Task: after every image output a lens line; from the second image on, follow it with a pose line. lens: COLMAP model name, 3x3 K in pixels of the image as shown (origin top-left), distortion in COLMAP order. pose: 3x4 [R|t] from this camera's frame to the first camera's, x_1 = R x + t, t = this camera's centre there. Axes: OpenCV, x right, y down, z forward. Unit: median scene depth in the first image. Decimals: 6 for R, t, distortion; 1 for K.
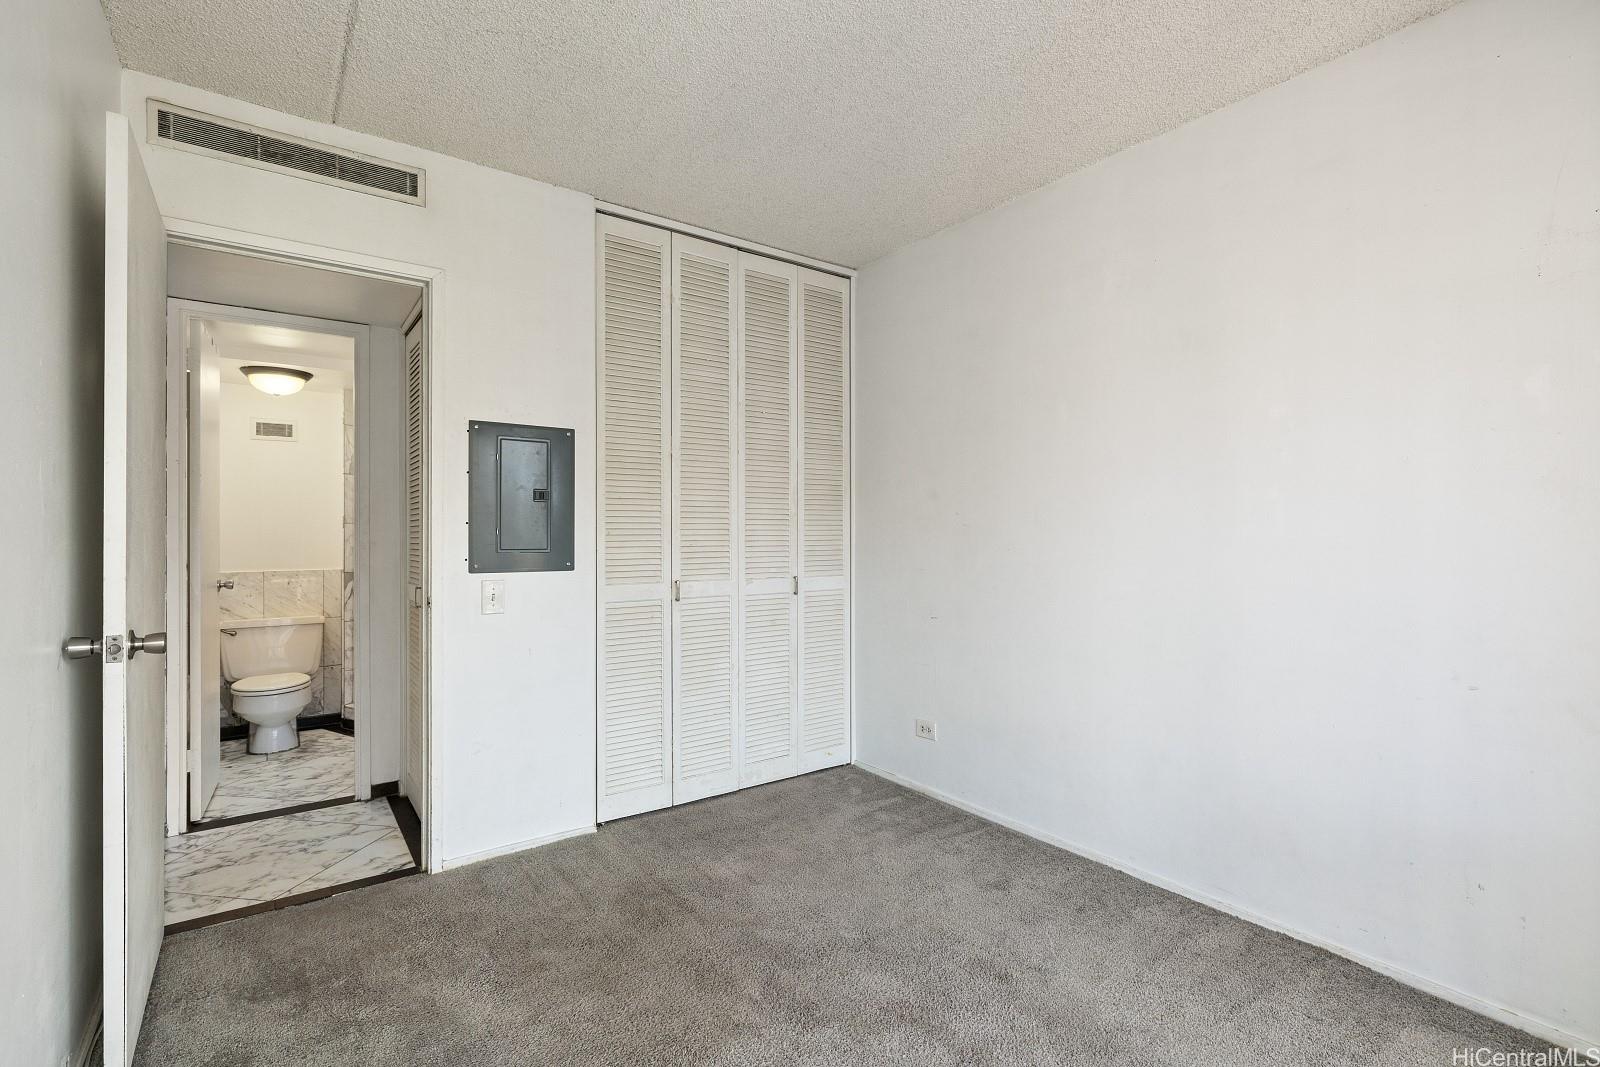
lens RADIAL K [[715.1, 0, 798.2], [0, 715.1, 530.4], [0, 0, 1]] dist [-0.002295, -0.000214]
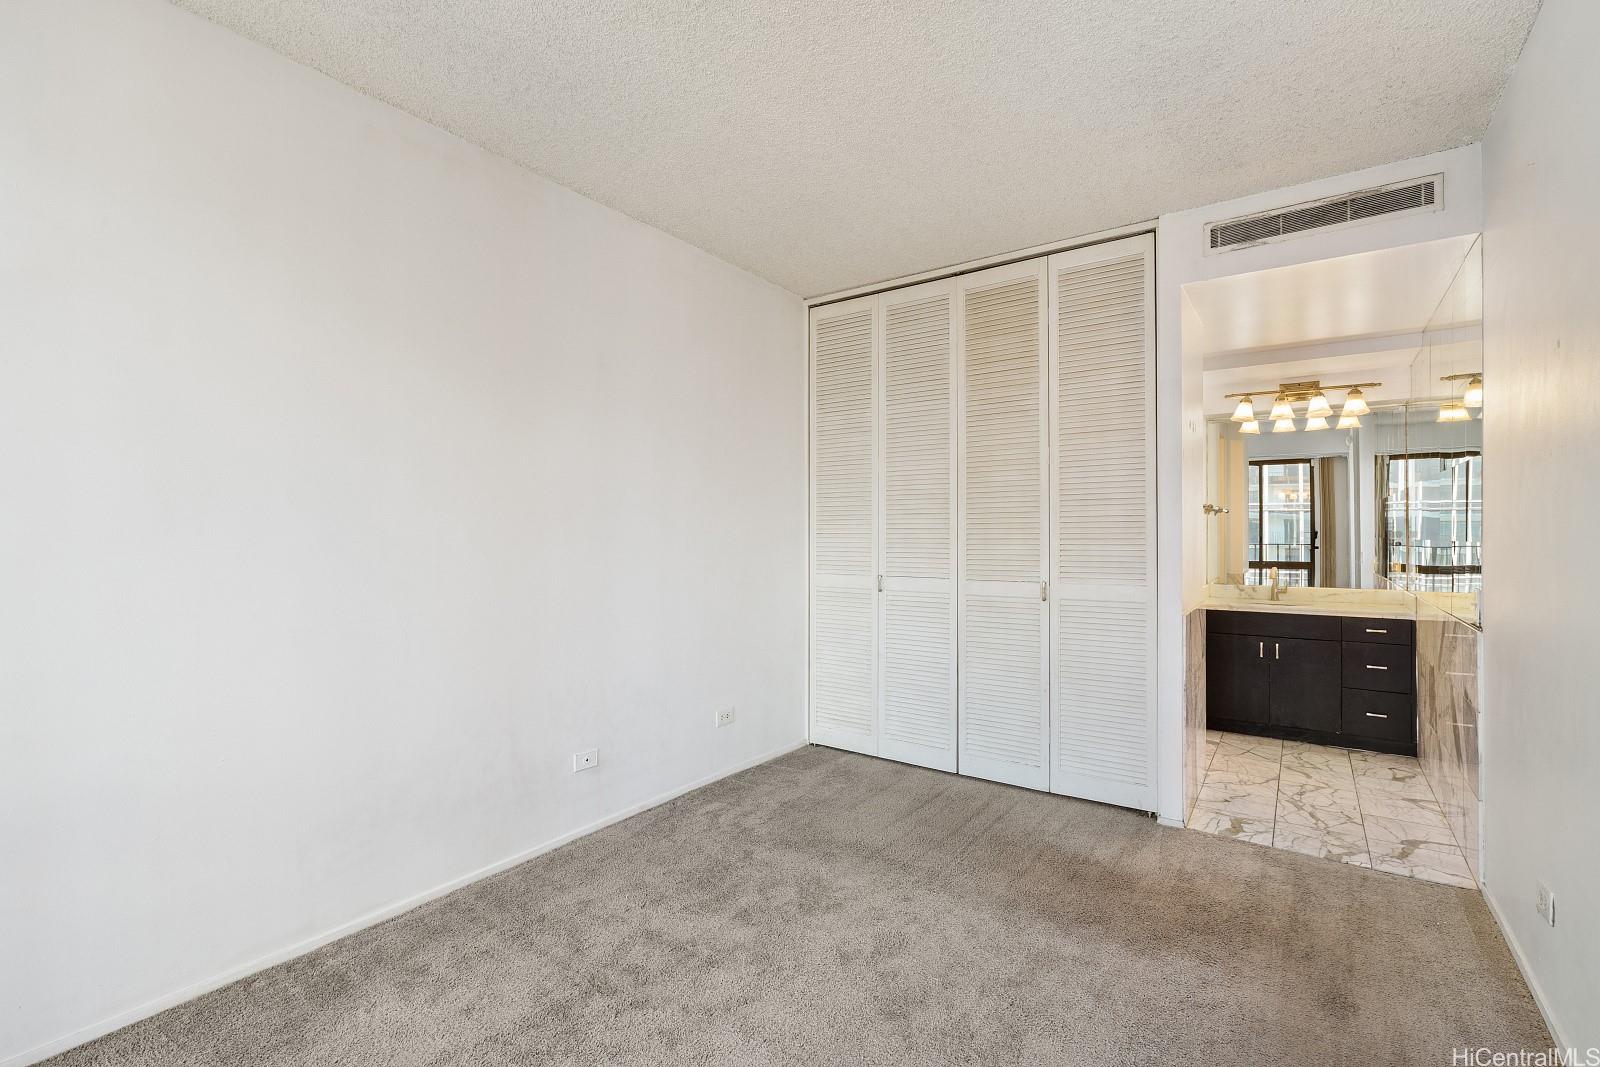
lens RADIAL K [[715.1, 0, 798.2], [0, 715.1, 530.4], [0, 0, 1]] dist [-0.002295, -0.000214]
pose [[0.307084, -0.002532, -0.951679, 0.926123], [0.006501, 0.999979, -0.000563, -0.006172], [0.951660, -0.006014, 0.307094, 0.461517]]
